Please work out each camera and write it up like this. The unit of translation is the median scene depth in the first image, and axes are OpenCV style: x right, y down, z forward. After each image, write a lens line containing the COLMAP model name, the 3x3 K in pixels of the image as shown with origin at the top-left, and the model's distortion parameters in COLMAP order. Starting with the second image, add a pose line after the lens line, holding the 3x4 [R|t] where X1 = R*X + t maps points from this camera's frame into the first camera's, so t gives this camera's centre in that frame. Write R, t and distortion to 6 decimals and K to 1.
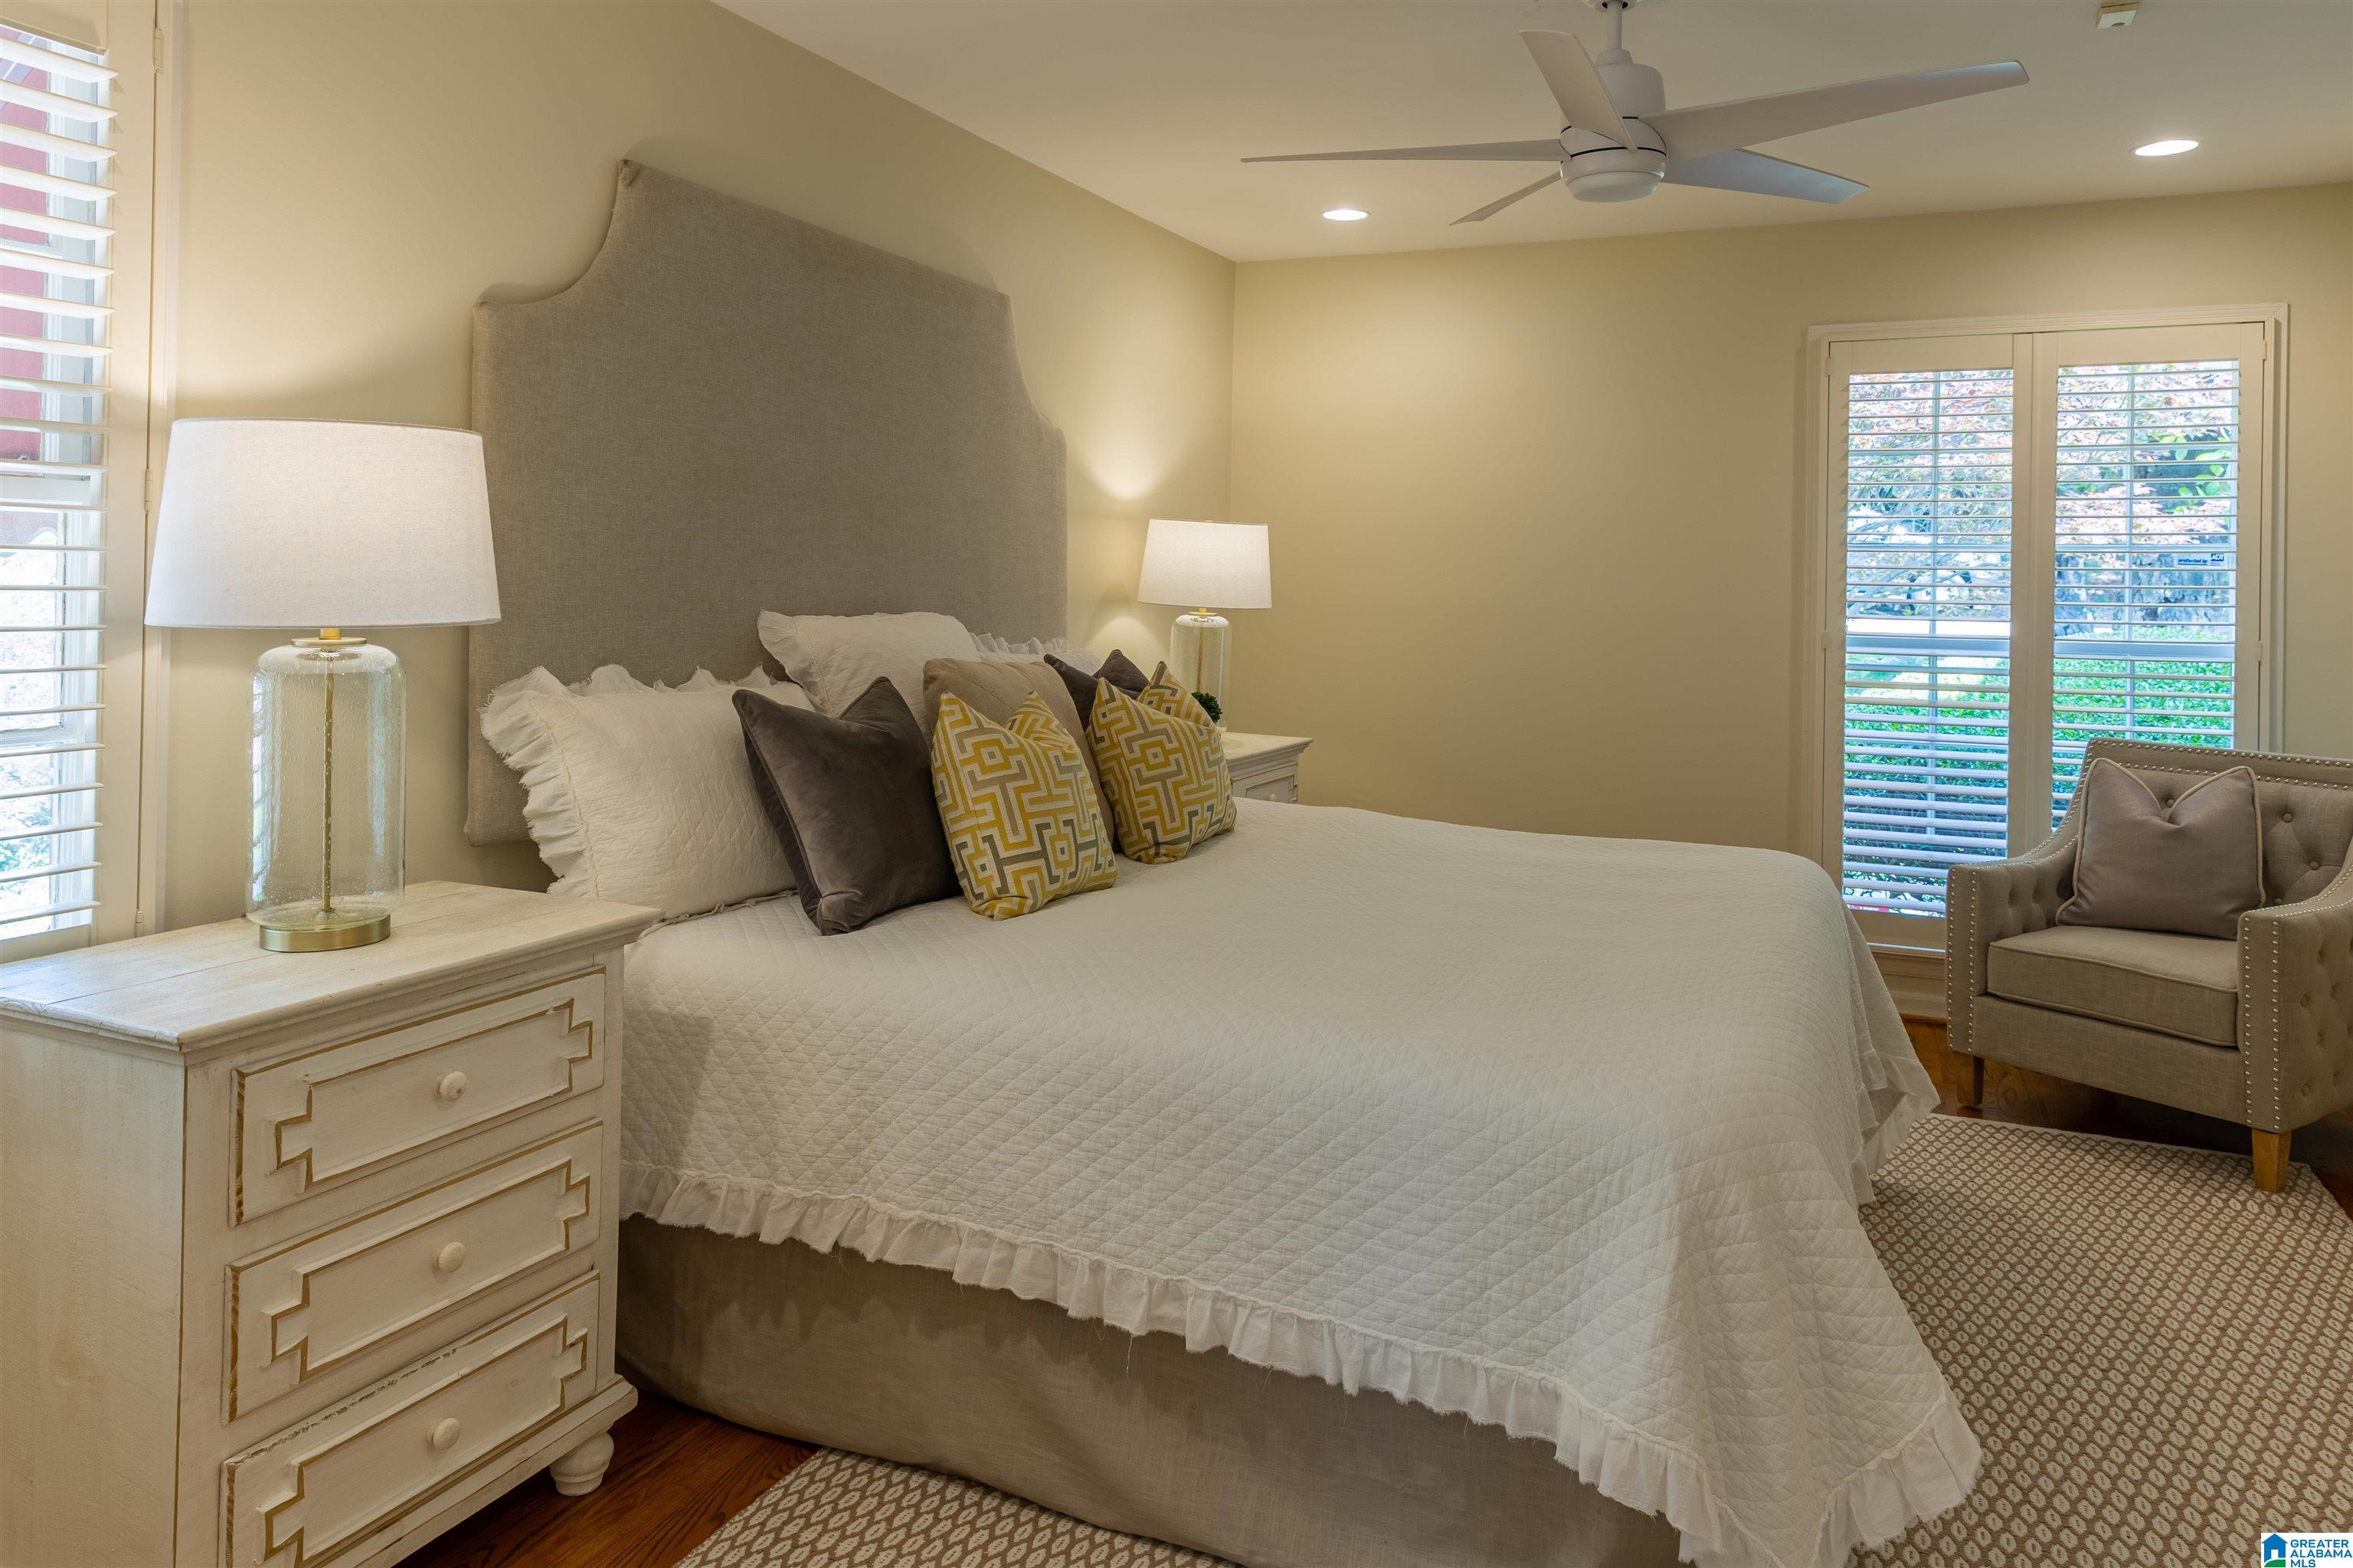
lens RADIAL K [[1625.1, 0, 1176.5], [0, 1625.1, 784.0], [0, 0, 1]] dist [0.018151, -0.000501]
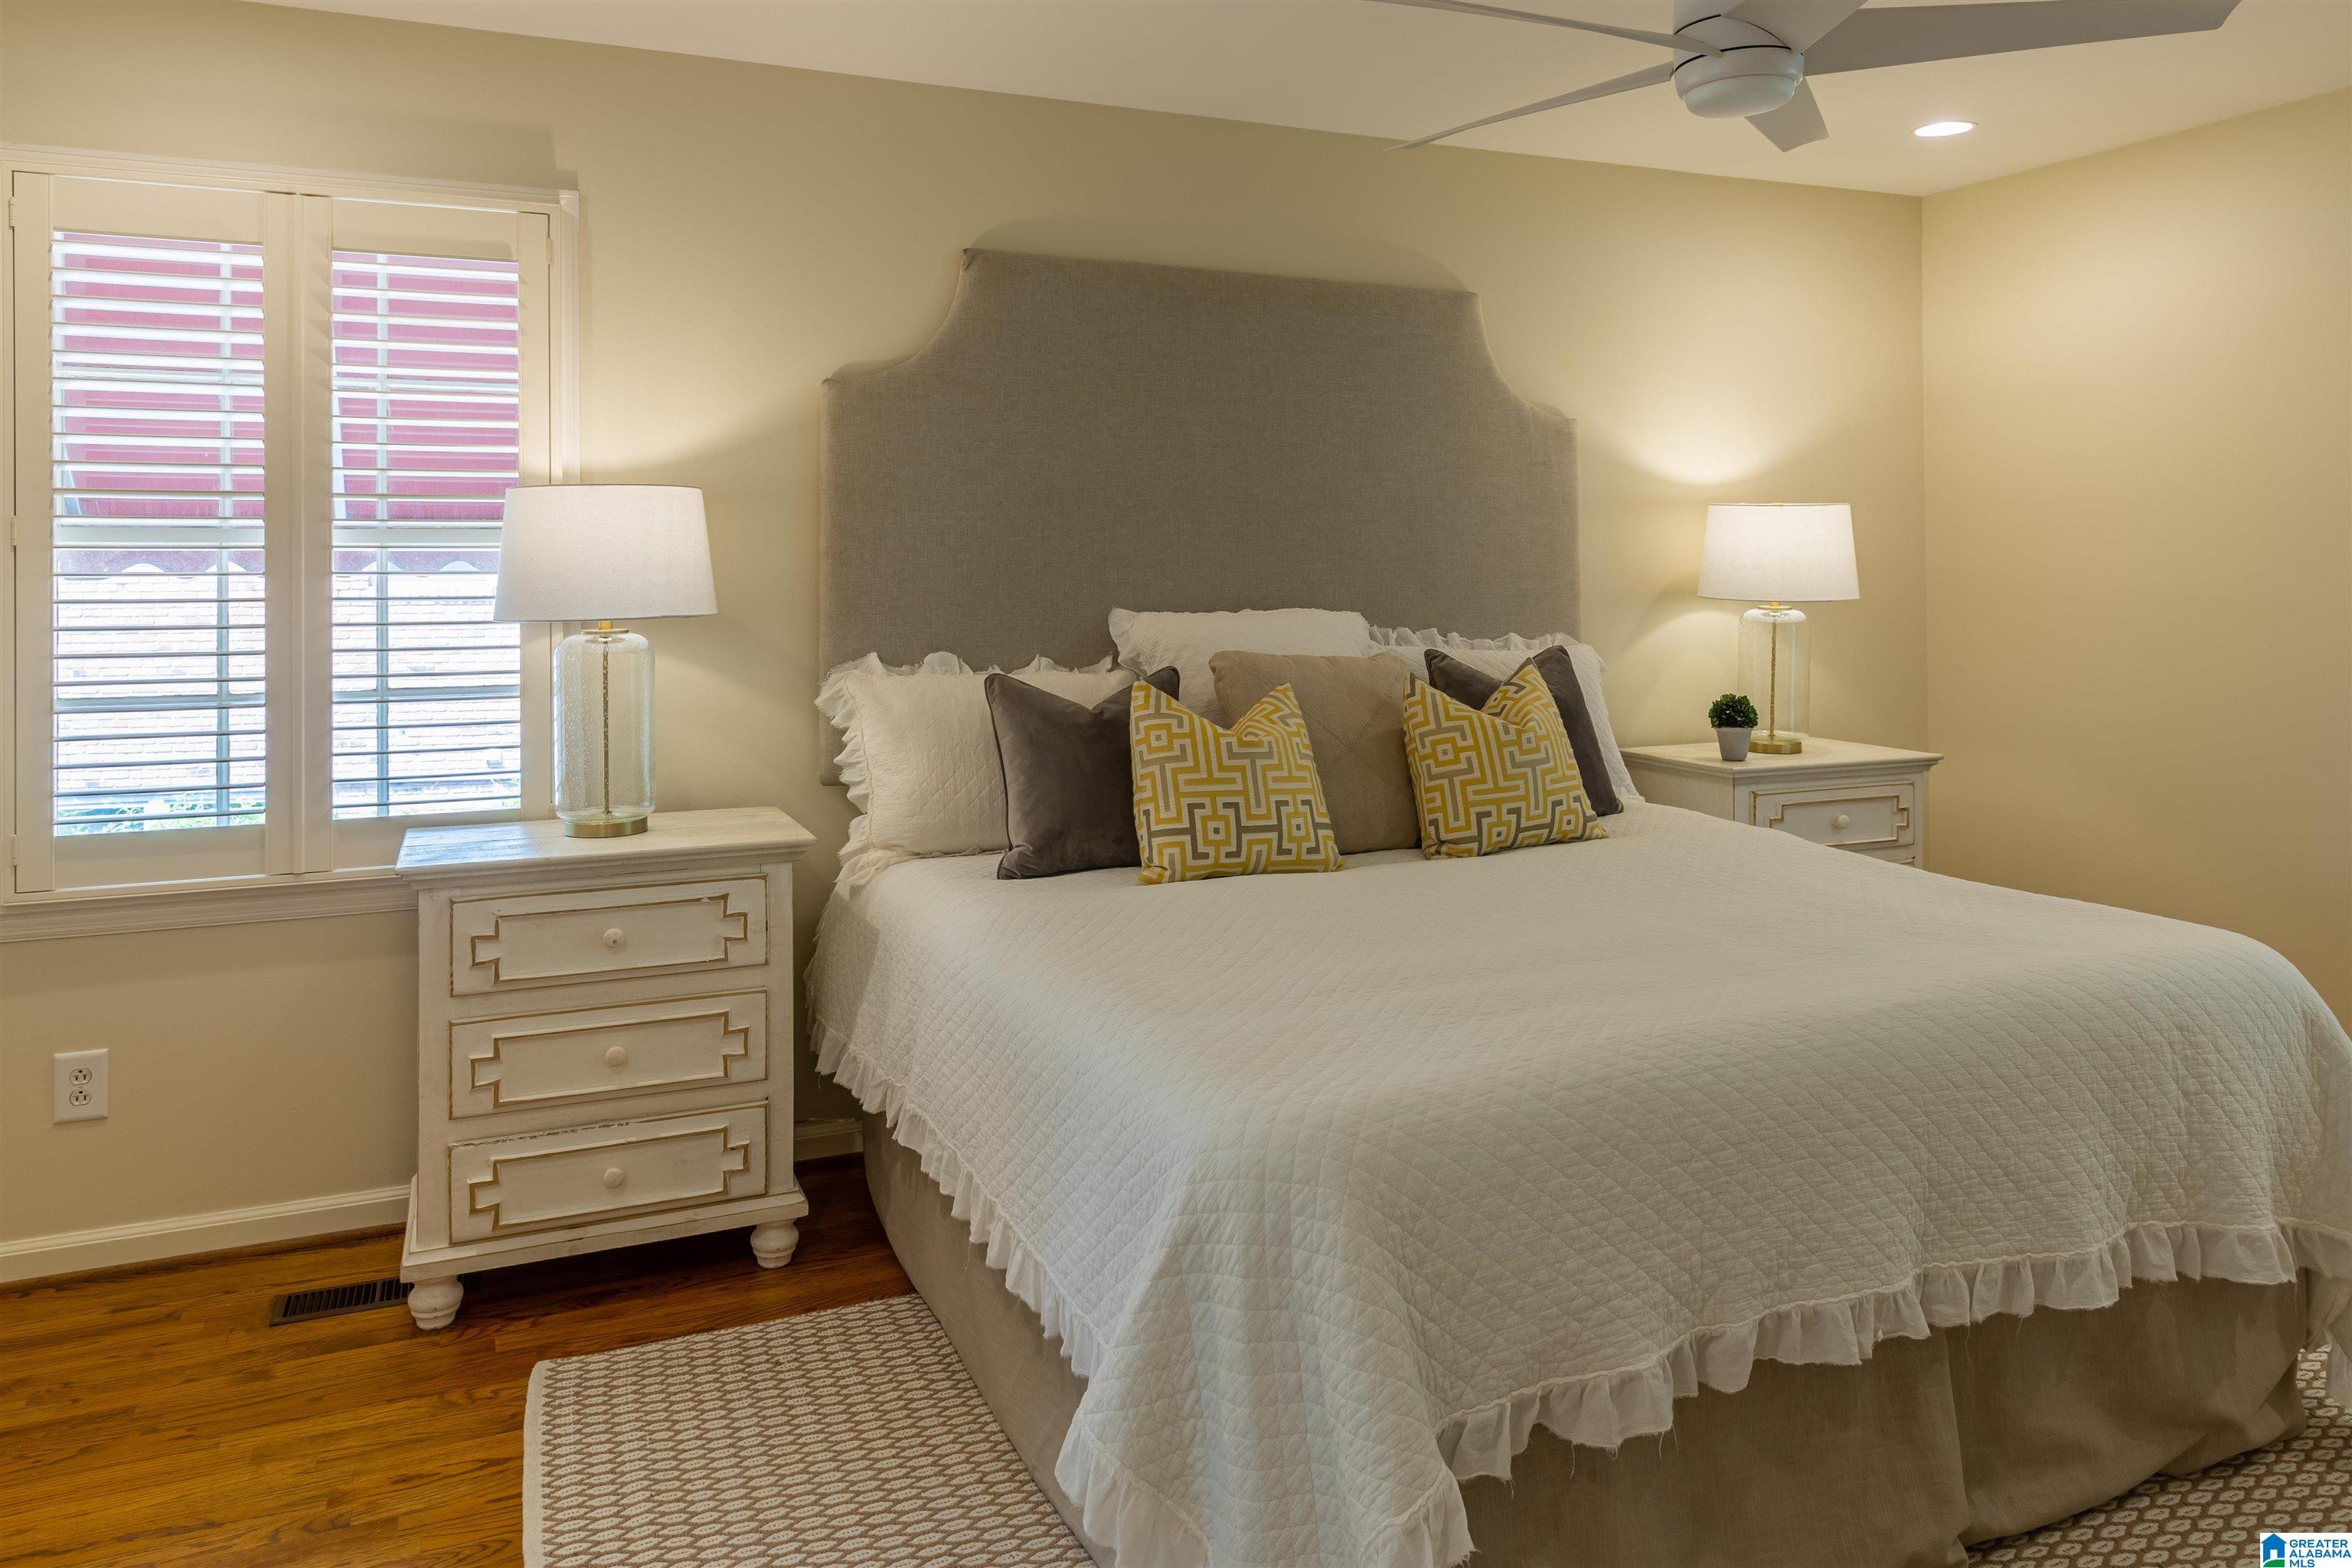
lens RADIAL K [[1643.0, 0, 1176.0], [0, 1643.0, 784.0], [0, 0, 1]] dist [0.022289, -0.002577]
pose [[0.731707, 0.067010, -0.678317, 0.657635], [-0.066319, 0.997433, 0.026996, -0.017349], [0.678385, 0.025232, 0.734273, 0.189942]]
